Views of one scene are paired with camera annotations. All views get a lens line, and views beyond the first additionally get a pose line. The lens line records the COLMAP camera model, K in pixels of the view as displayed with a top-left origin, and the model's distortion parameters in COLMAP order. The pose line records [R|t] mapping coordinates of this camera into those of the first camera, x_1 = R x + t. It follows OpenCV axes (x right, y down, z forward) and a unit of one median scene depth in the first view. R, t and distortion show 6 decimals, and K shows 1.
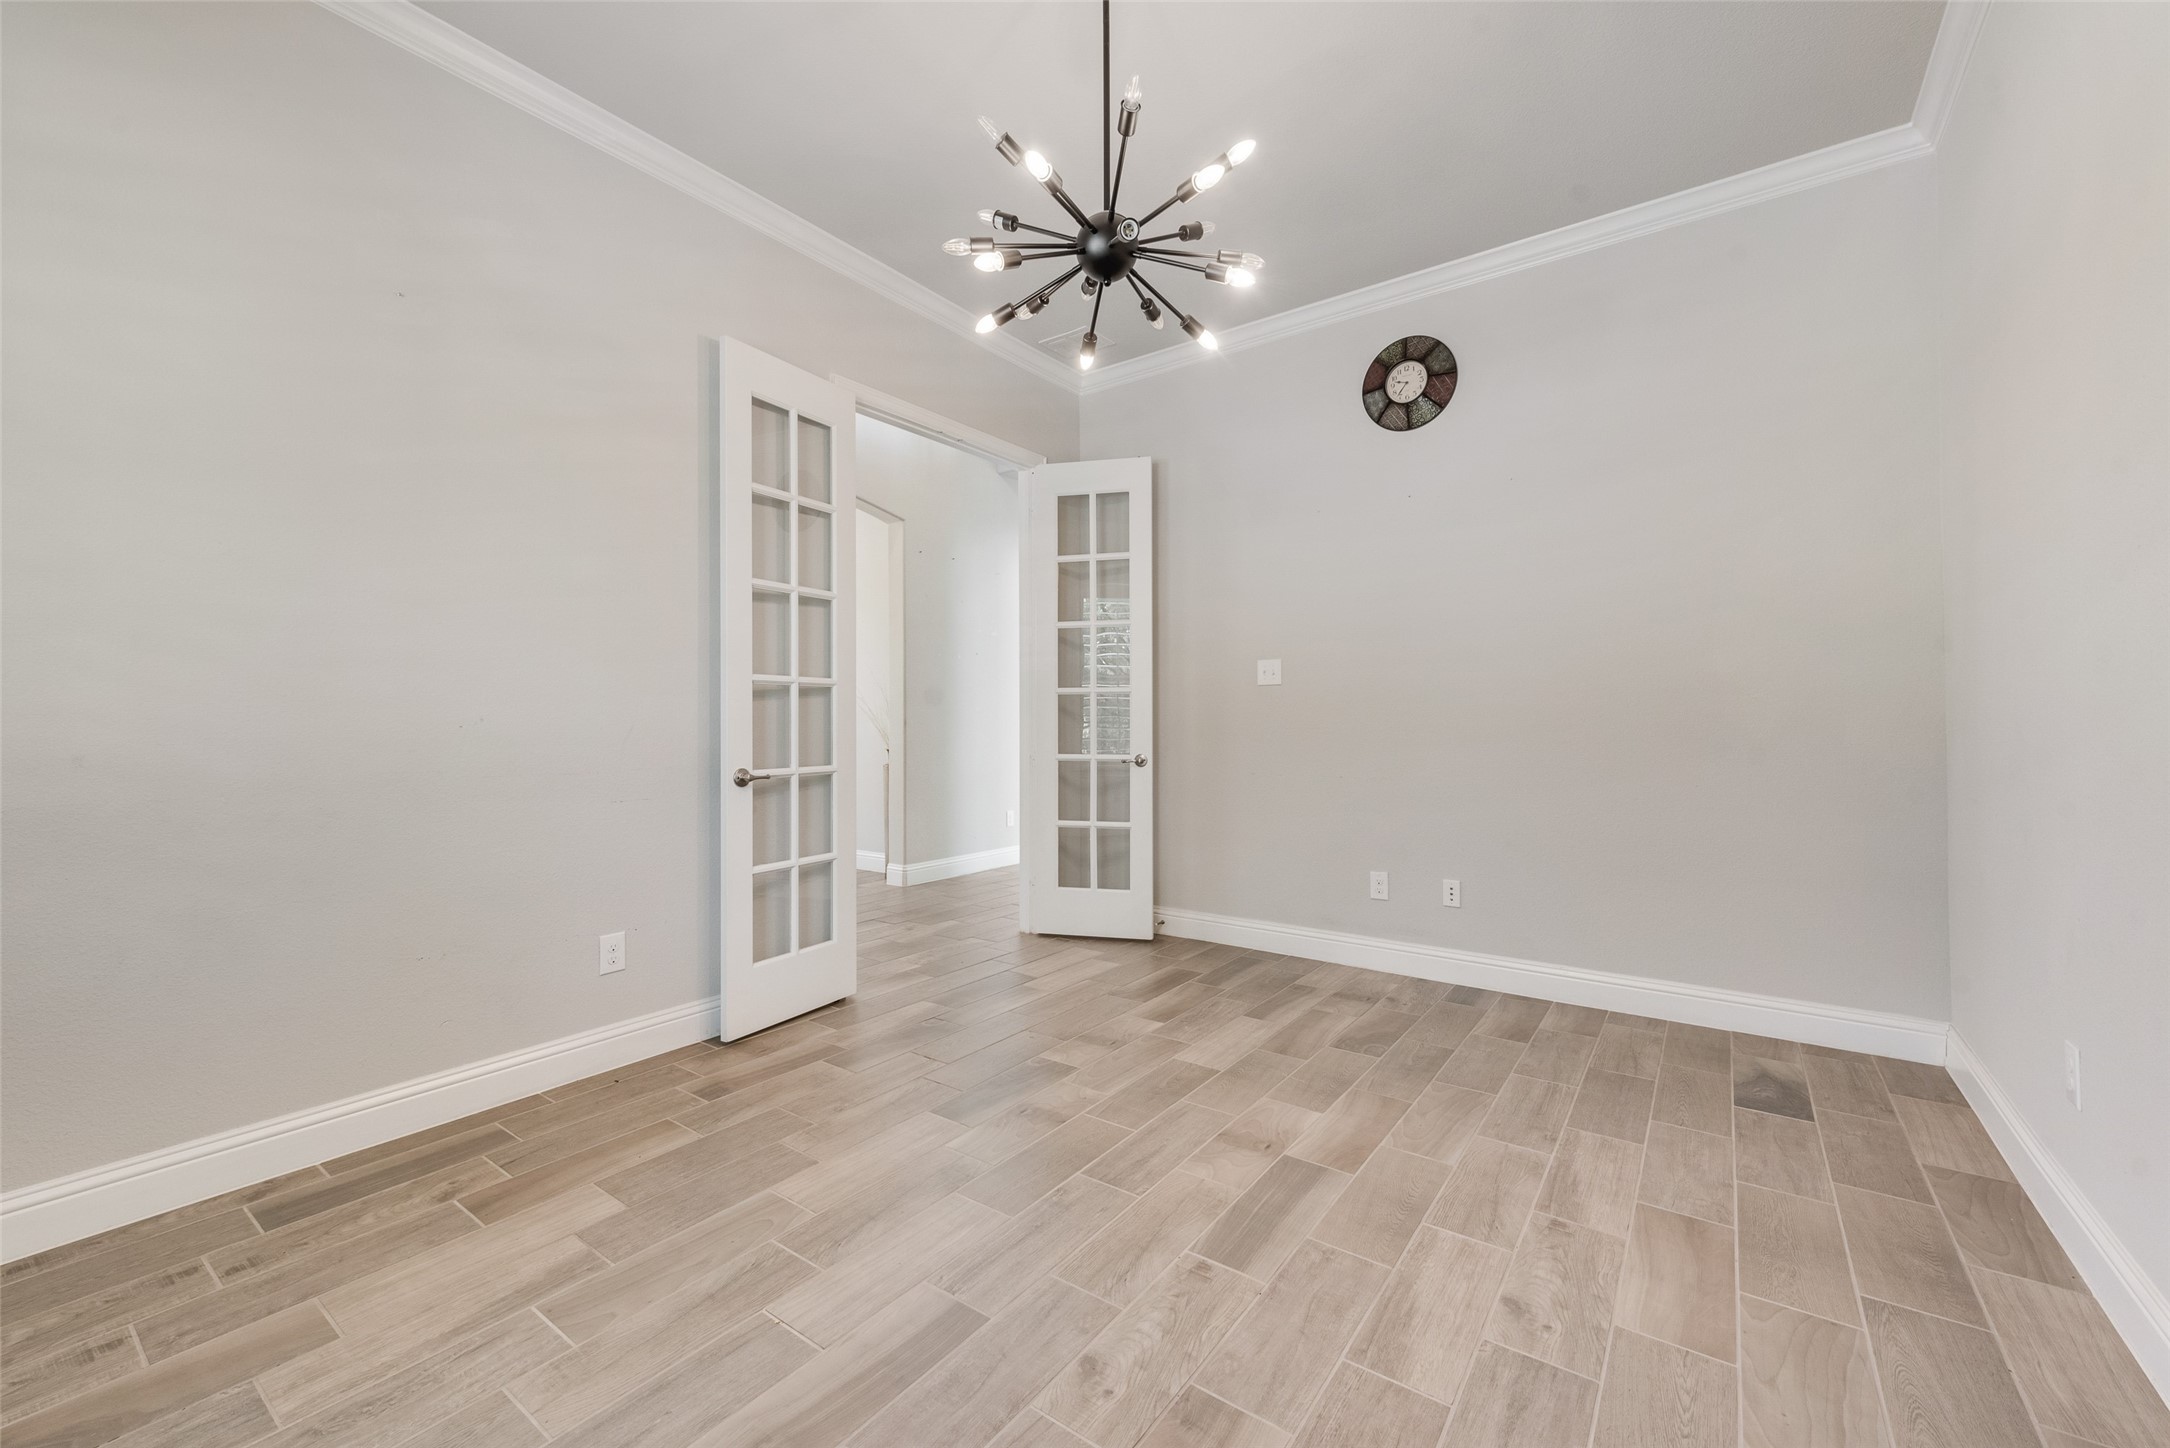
lens RADIAL K [[856.7, 0, 1078.4], [0, 856.7, 734.8], [0, 0, 1]] dist [0.014878, -0.002997]
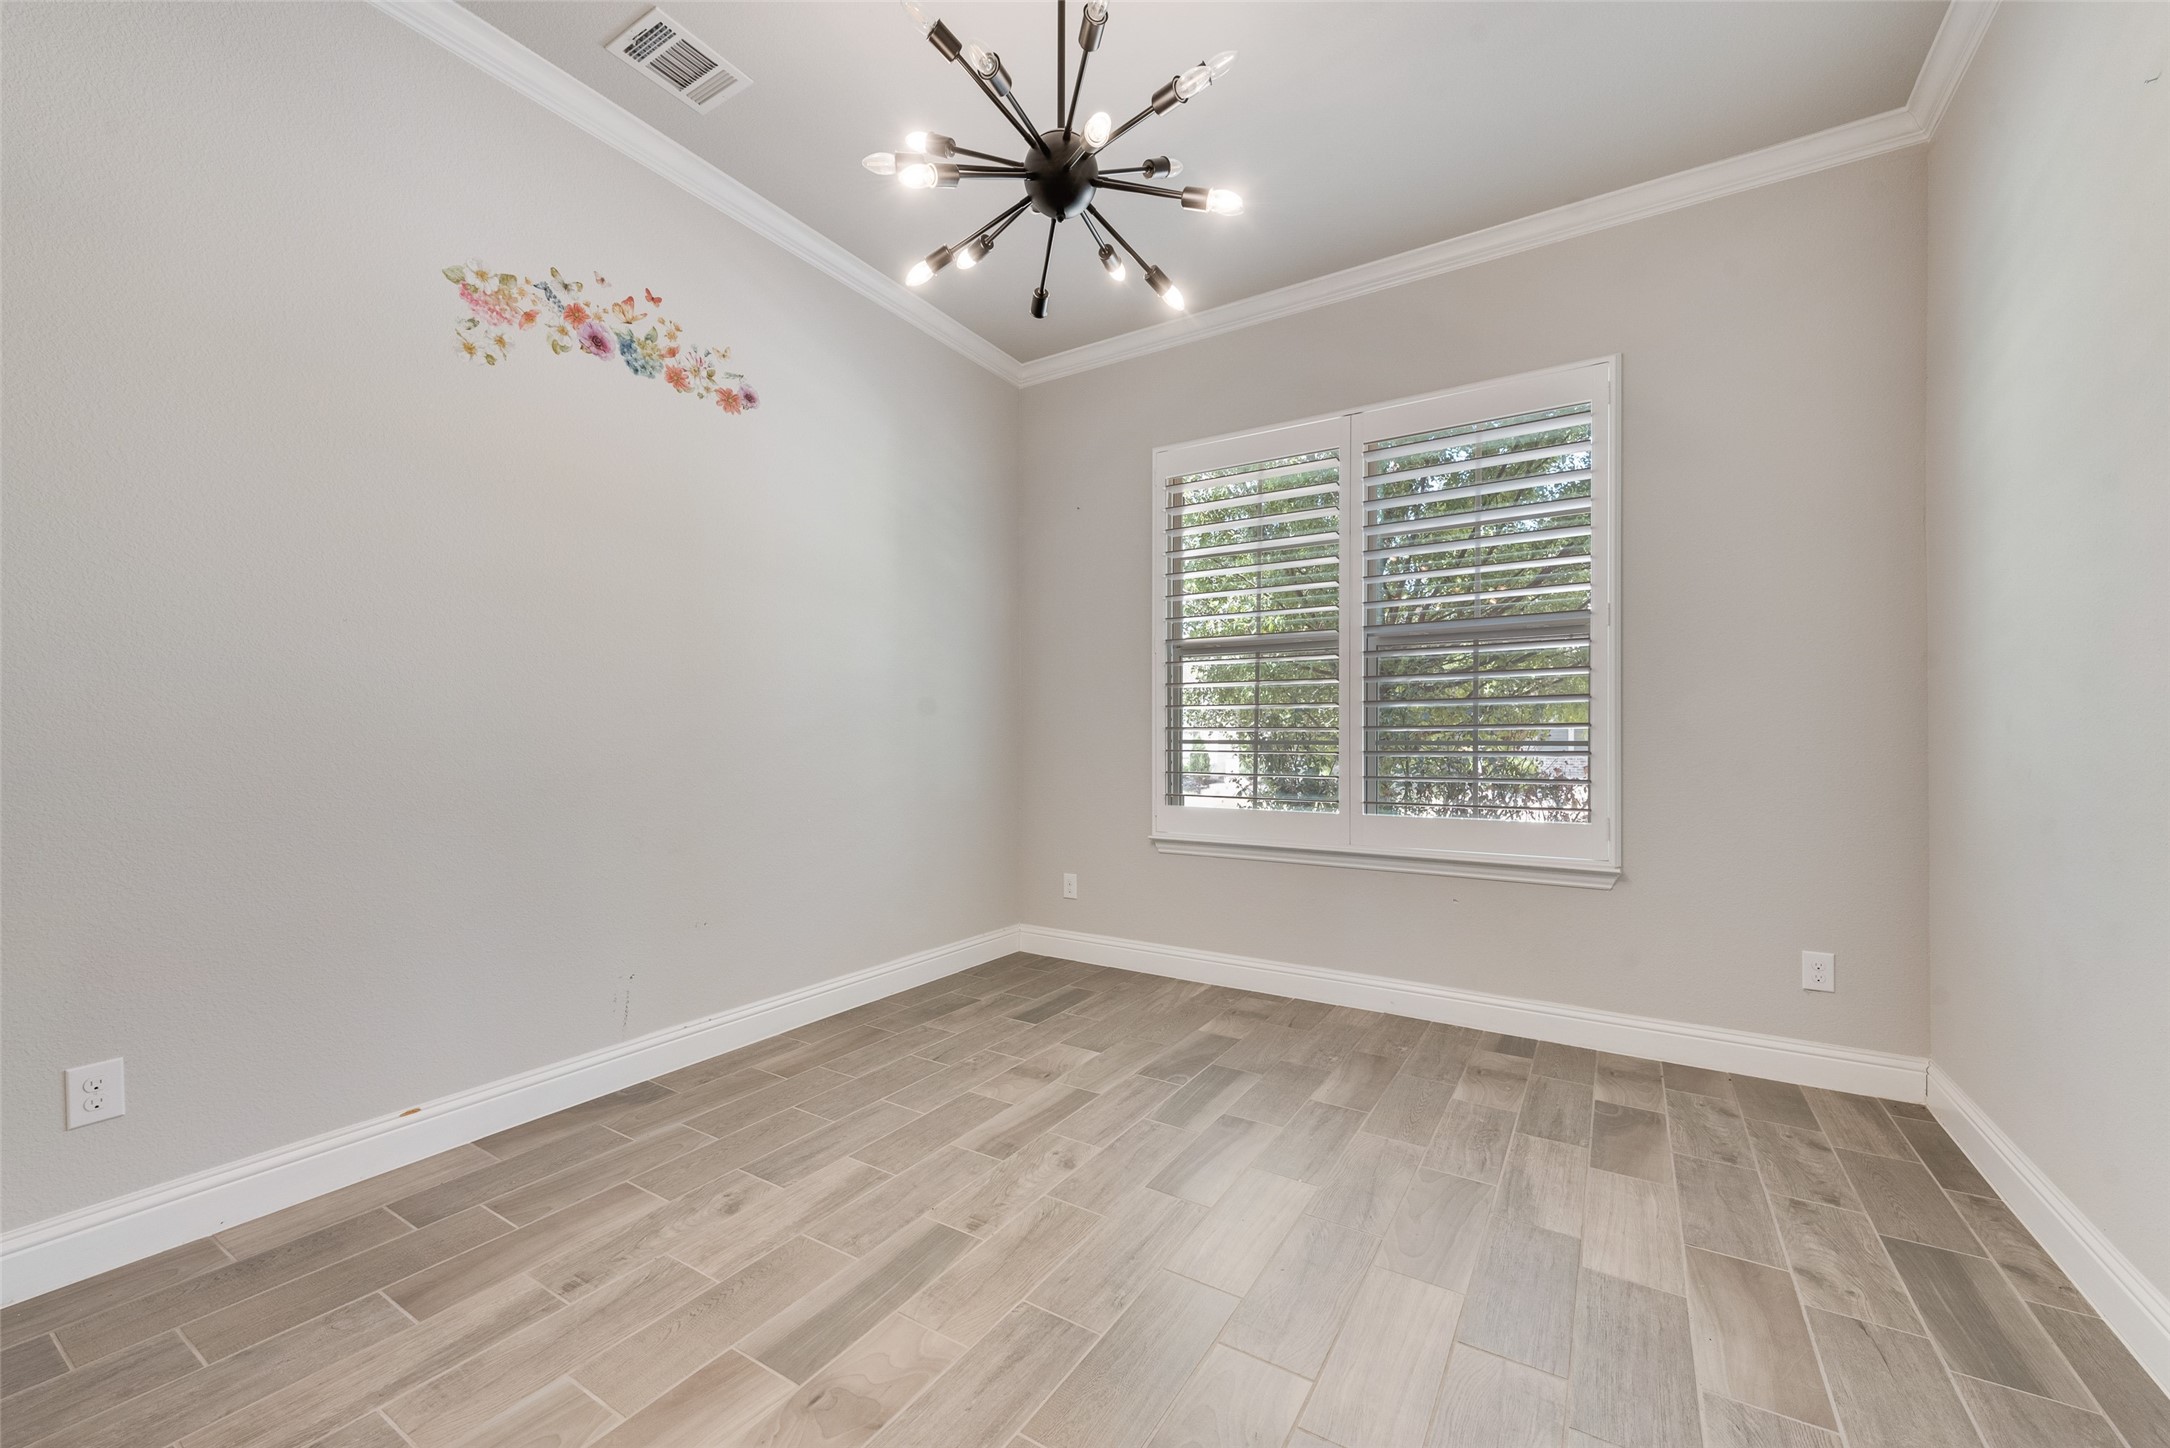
lens RADIAL K [[856.7, 0, 1081.4], [0, 856.7, 729.4], [0, 0, 1]] dist [0.014878, -0.002997]
pose [[-0.996784, 0.000794, -0.080132, 0.091012], [0.000878, 0.999999, -0.001010, -0.026802], [0.080132, -0.001077, -0.996784, 2.056892]]
